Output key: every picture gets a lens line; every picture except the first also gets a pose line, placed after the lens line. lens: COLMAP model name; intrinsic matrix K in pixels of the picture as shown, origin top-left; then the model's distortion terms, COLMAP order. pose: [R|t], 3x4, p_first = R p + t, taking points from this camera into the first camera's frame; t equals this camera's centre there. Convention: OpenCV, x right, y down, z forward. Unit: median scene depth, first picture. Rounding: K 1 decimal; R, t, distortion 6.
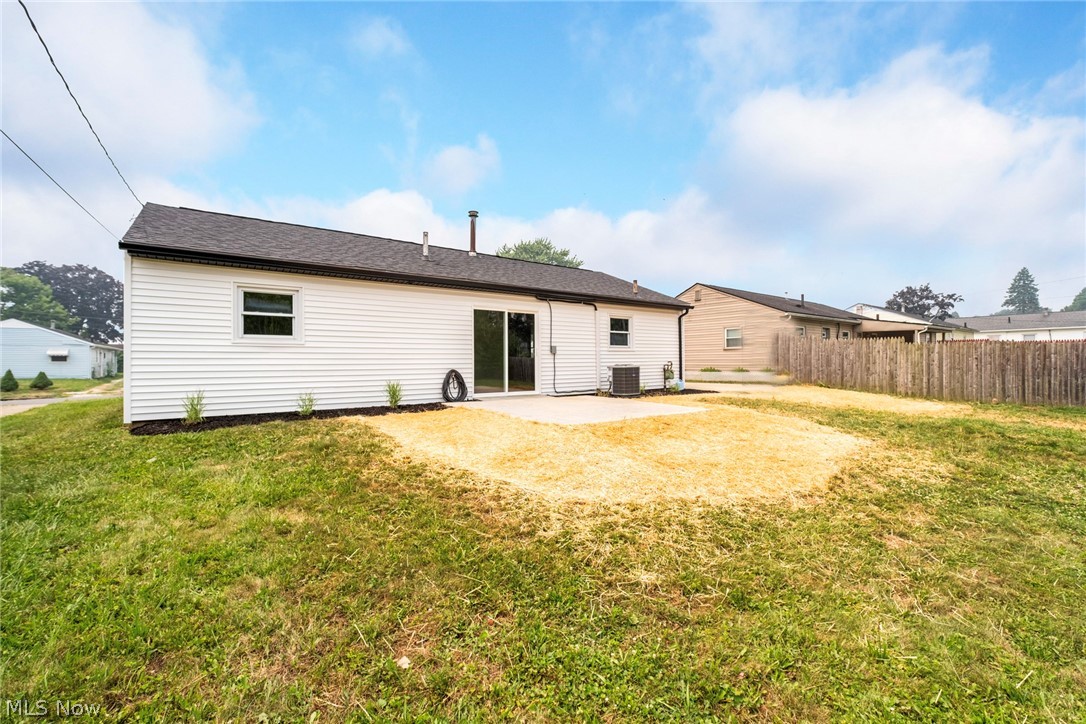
lens RADIAL K [[459.0, 0, 539.6], [0, 459.0, 362.1], [0, 0, 1]] dist [-0.001628, -0.000007]
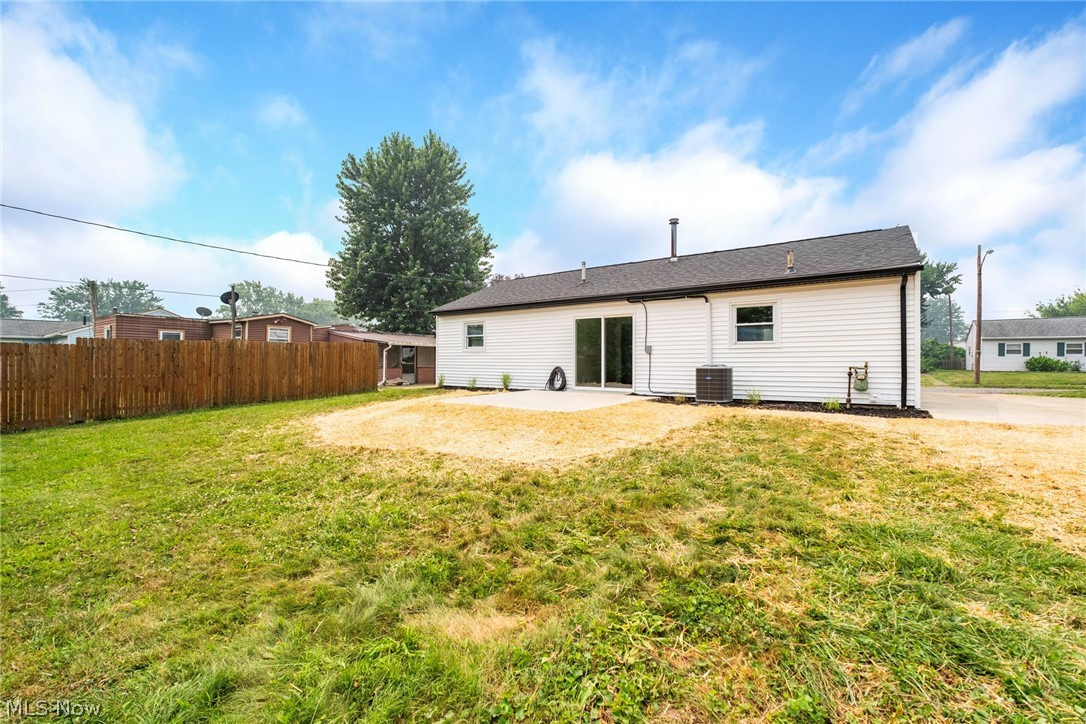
lens RADIAL K [[459.0, 0, 539.6], [0, 459.0, 362.1], [0, 0, 1]] dist [-0.001628, -0.000007]
pose [[0.300980, 0.003840, -0.953623, 0.963604], [-0.006827, 0.999975, 0.001872, 0.000532], [0.953606, 0.005946, 0.300999, 0.494462]]
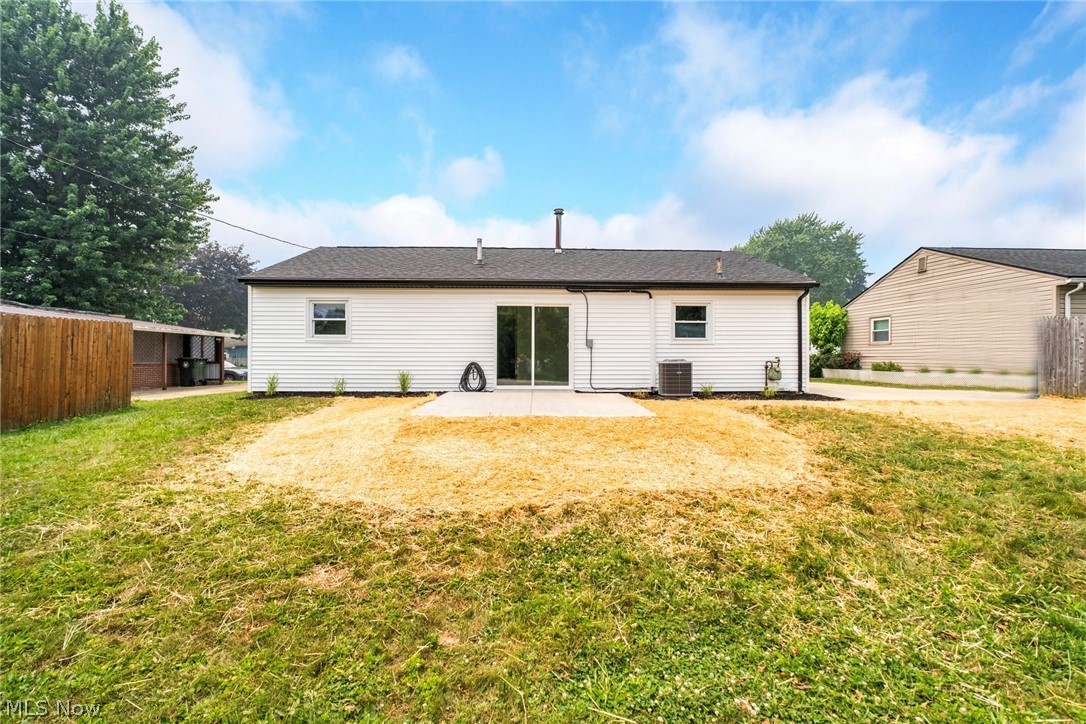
lens RADIAL K [[459.0, 0, 539.6], [0, 459.0, 362.1], [0, 0, 1]] dist [-0.001628, -0.000007]
pose [[0.822786, 0.010277, -0.568259, 0.506515], [-0.007516, 0.999946, 0.007202, 0.005677], [0.568302, -0.001654, 0.822818, 0.172681]]
